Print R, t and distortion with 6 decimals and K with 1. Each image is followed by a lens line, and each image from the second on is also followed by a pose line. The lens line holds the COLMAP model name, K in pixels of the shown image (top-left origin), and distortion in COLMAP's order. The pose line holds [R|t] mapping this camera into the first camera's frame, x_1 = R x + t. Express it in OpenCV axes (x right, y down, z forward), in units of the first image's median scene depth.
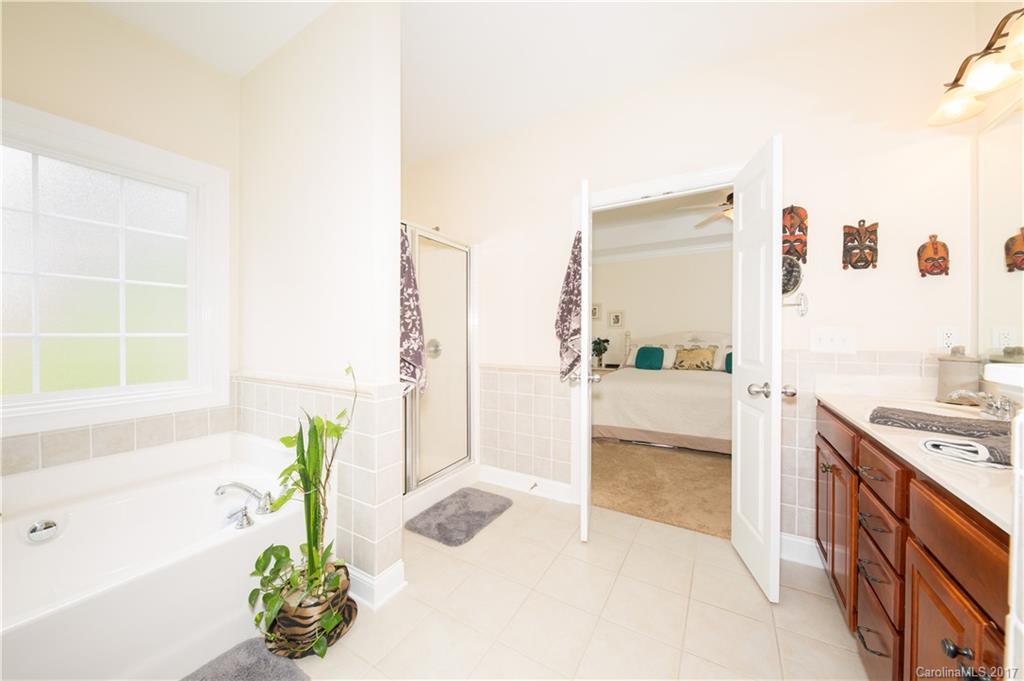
lens RADIAL K [[356.1, 0, 512.0], [0, 356.1, 336.3], [0, 0, 1]] dist [-0.001968, -0.000988]
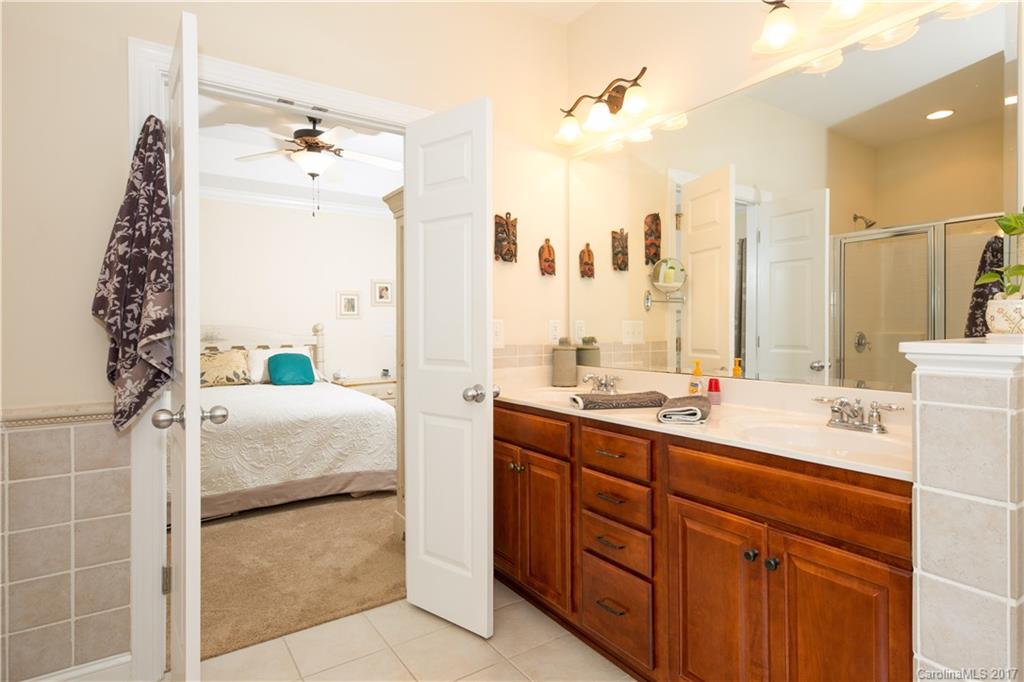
lens RADIAL K [[547.4, 0, 510.8], [0, 547.4, 334.6], [0, 0, 1]] dist [0.021540, 0.000944]
pose [[0.426147, -0.014671, 0.904535, -0.294366], [0.010625, 0.999881, 0.011212, -0.002160], [-0.904592, 0.004833, 0.426252, 0.247365]]
